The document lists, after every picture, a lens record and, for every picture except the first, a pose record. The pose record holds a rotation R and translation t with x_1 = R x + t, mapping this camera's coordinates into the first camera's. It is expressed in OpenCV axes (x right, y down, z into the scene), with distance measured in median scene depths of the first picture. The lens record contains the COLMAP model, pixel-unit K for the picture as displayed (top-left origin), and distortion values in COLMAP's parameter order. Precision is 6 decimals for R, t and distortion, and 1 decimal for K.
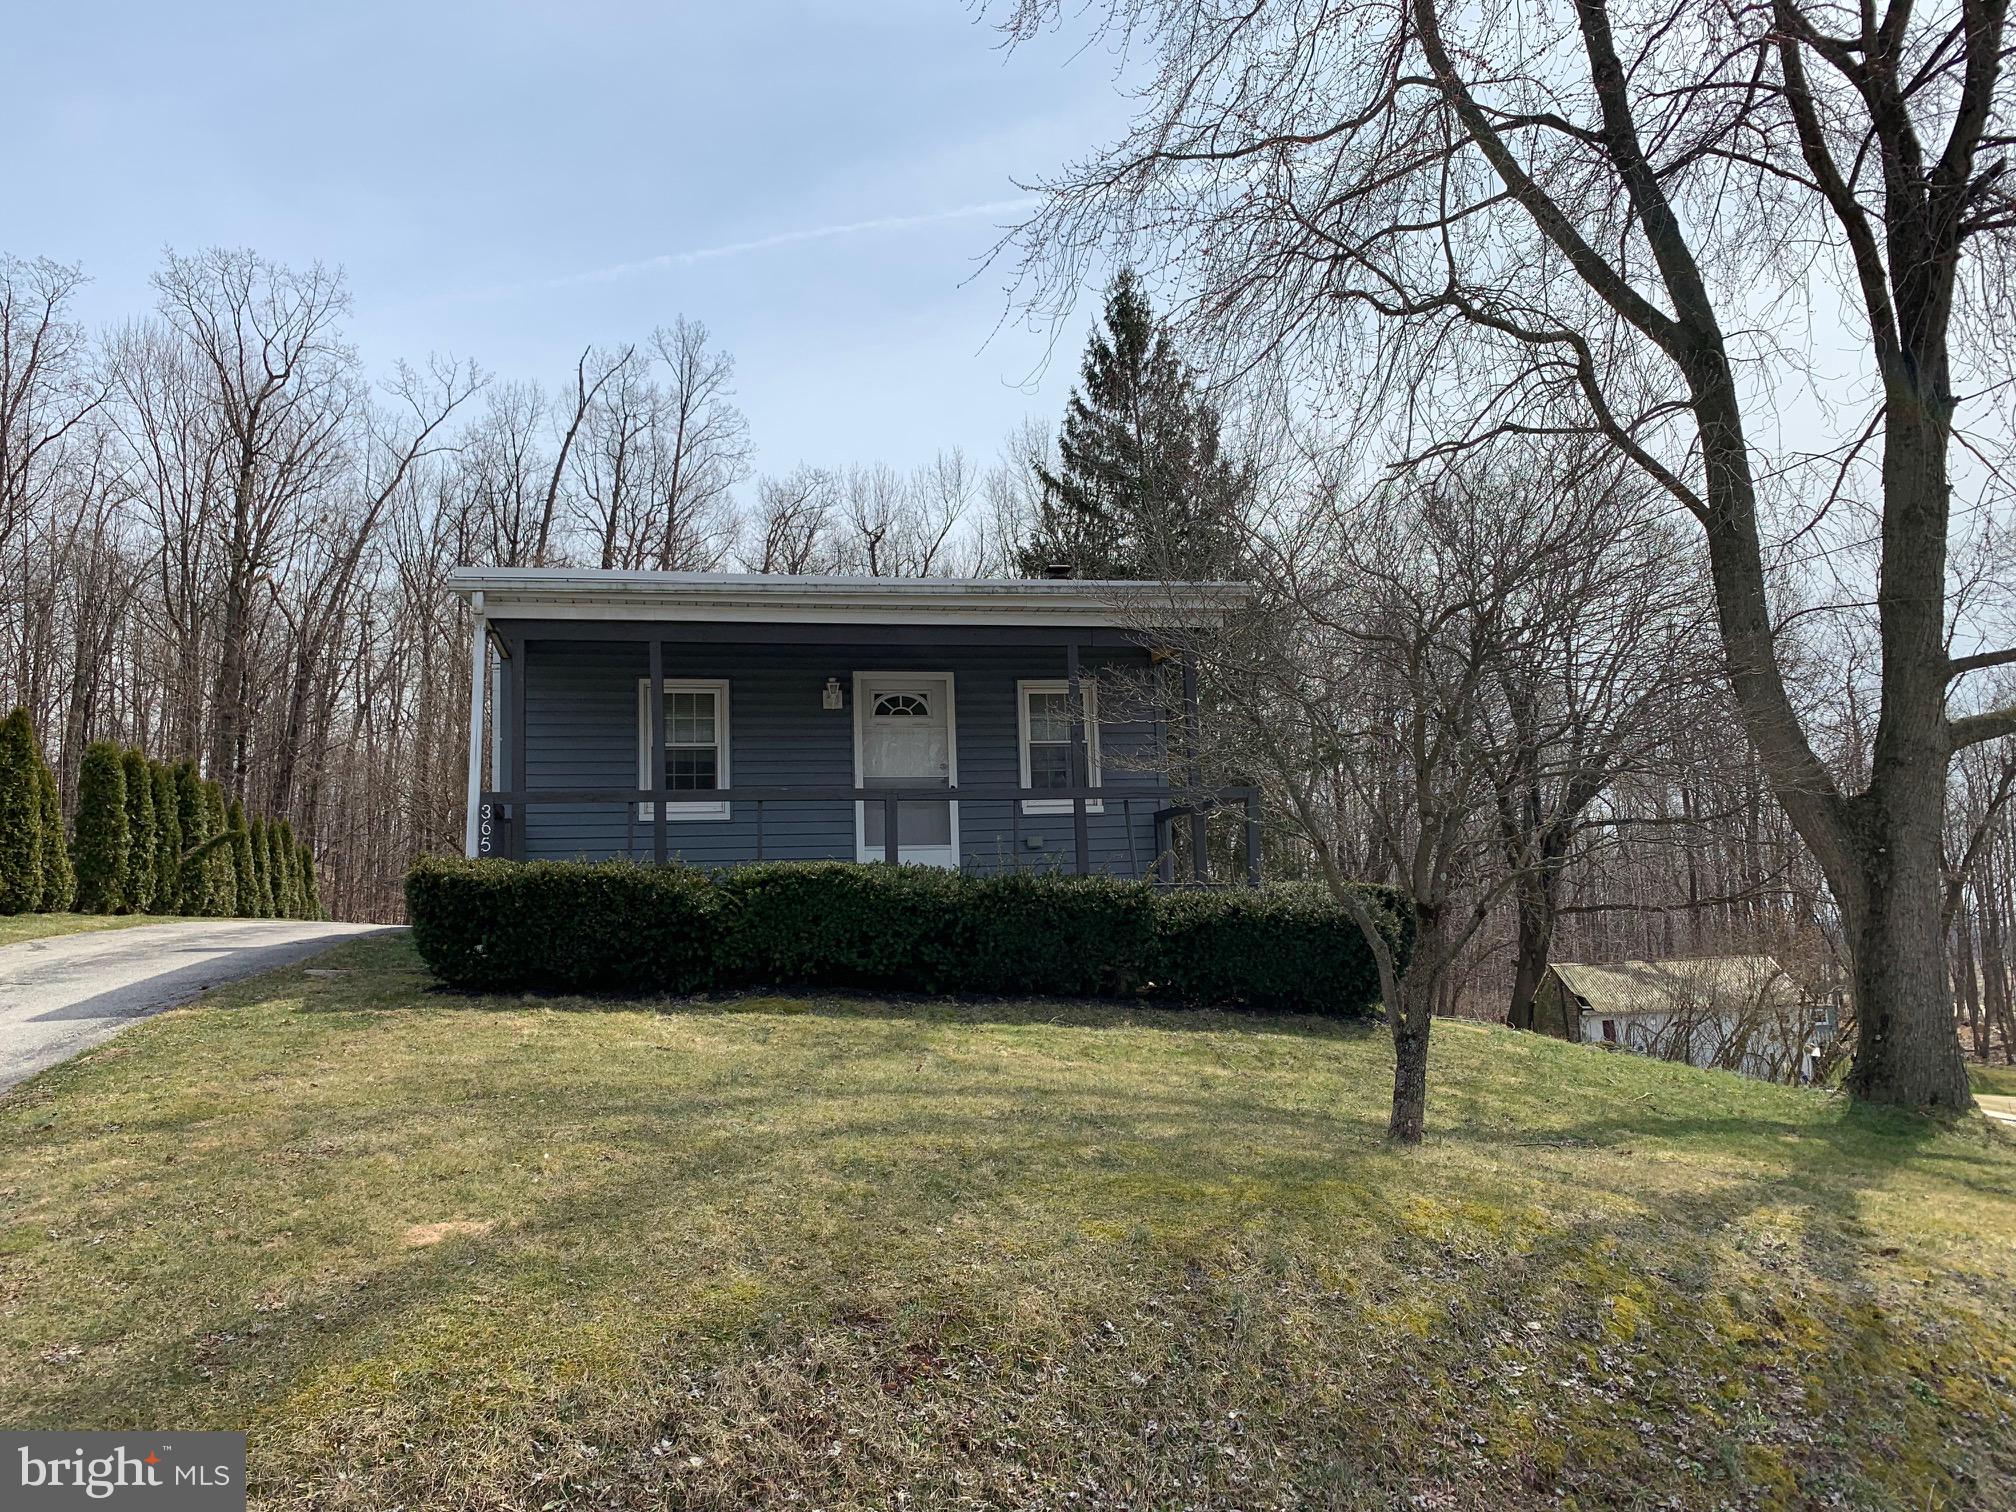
lens RADIAL K [[1510.4, 0, 1017.0], [0, 1510.4, 745.3], [0, 0, 1]] dist [0.062075, -0.096084]
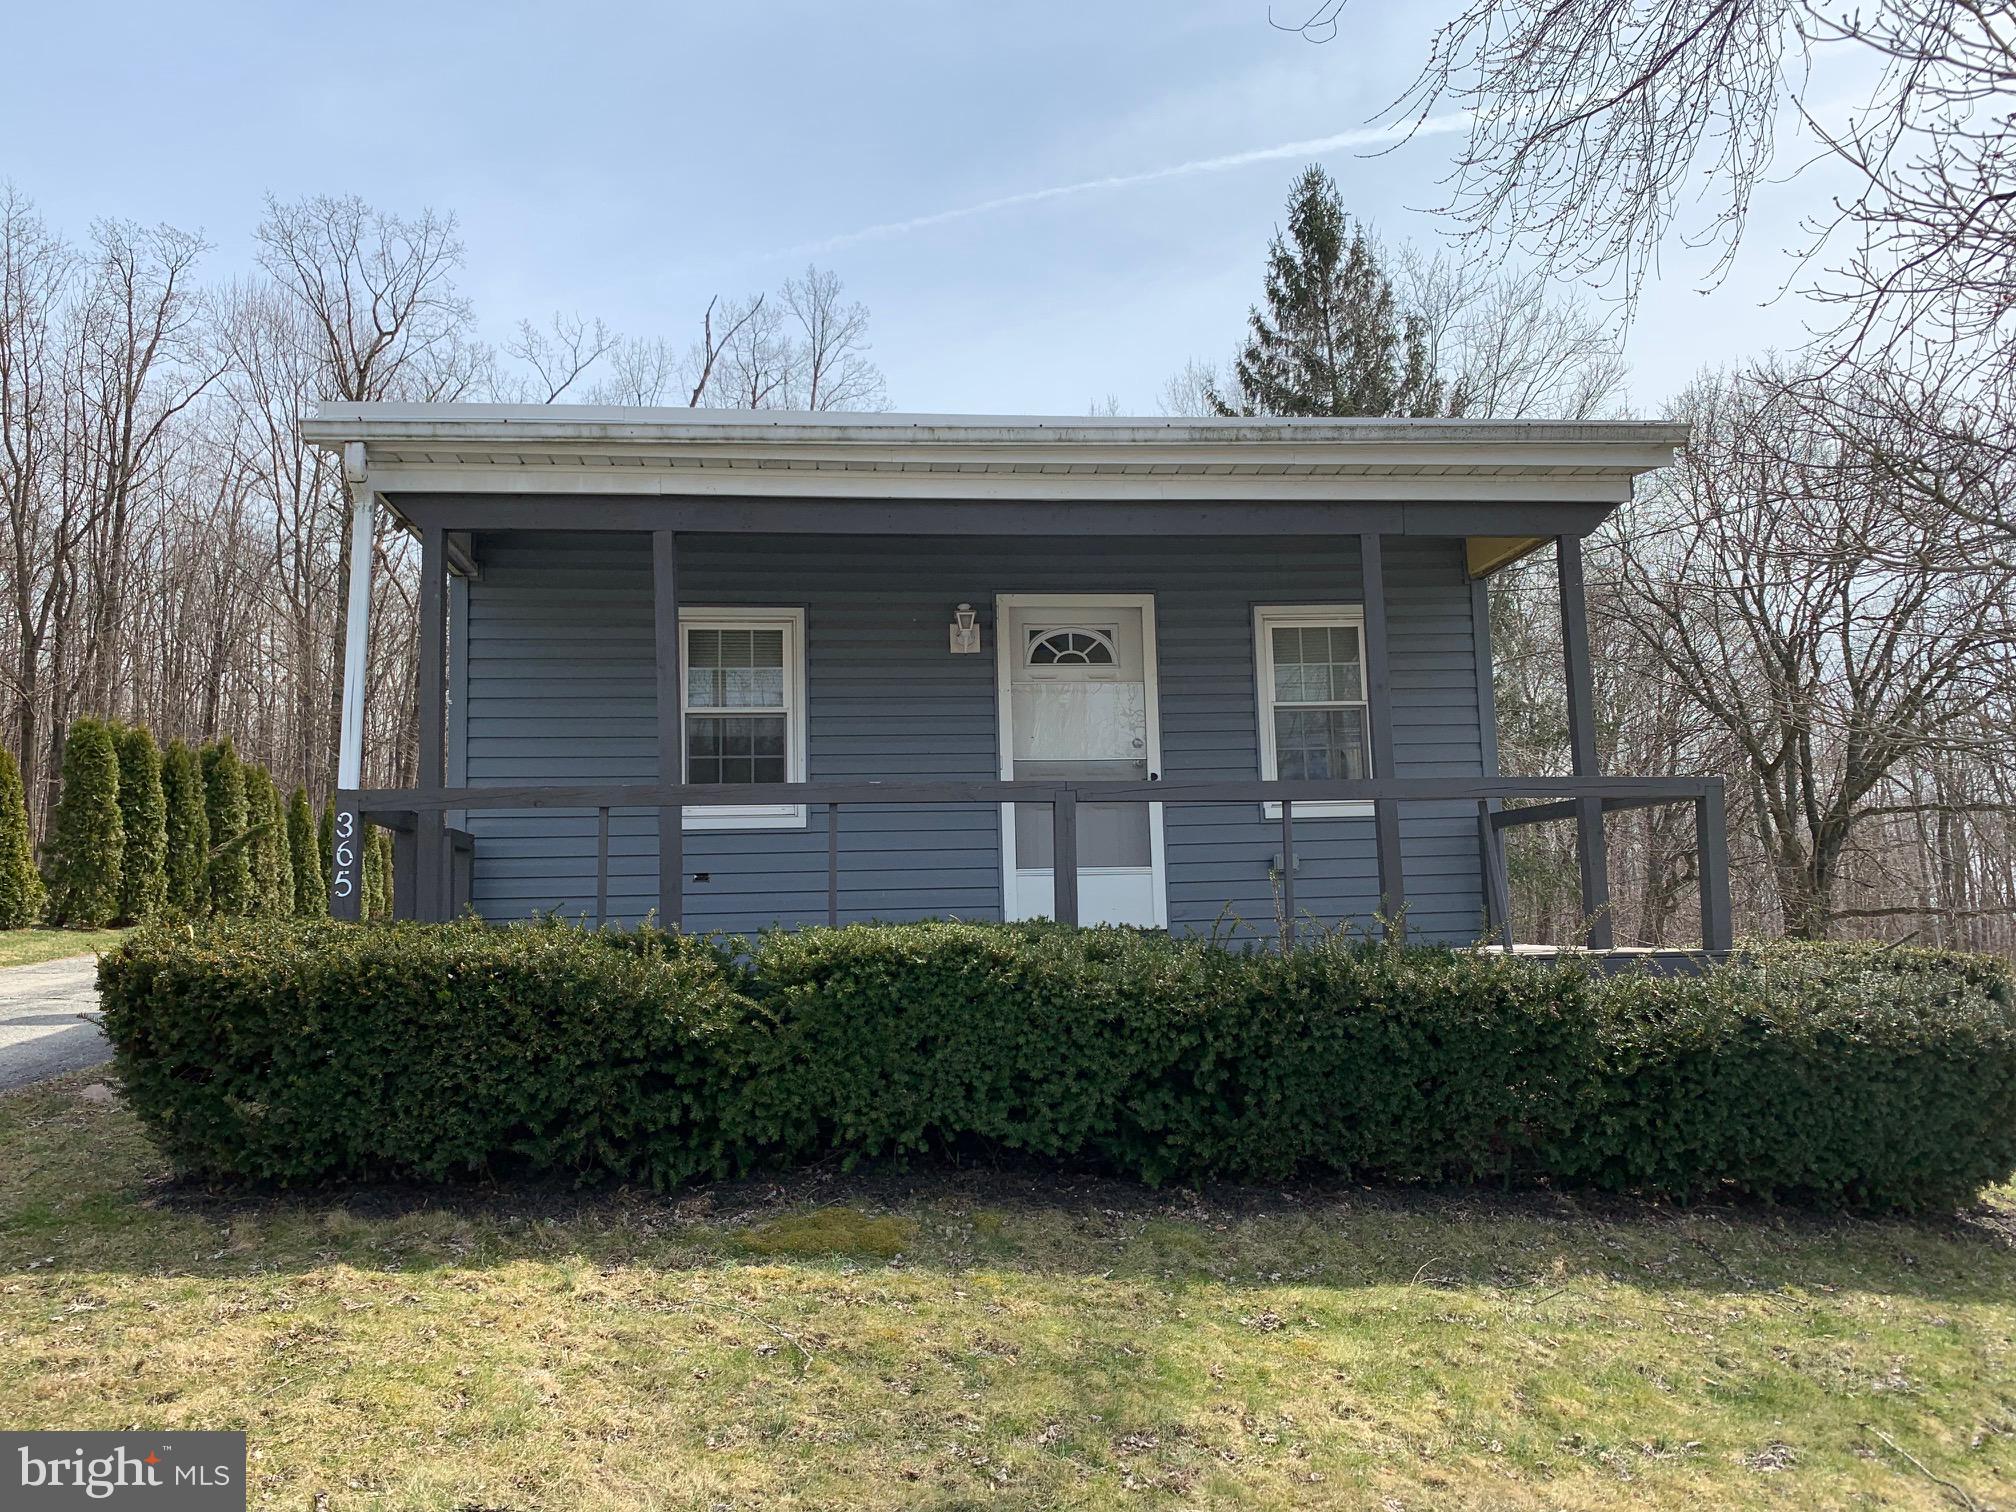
lens RADIAL K [[1510.4, 0, 1017.0], [0, 1510.4, 745.3], [0, 0, 1]] dist [0.062075, -0.096084]
pose [[0.995478, -0.003666, -0.094920, -0.039581], [0.004924, 0.999903, 0.013022, 0.006576], [0.094863, -0.013430, 0.995400, 0.365837]]
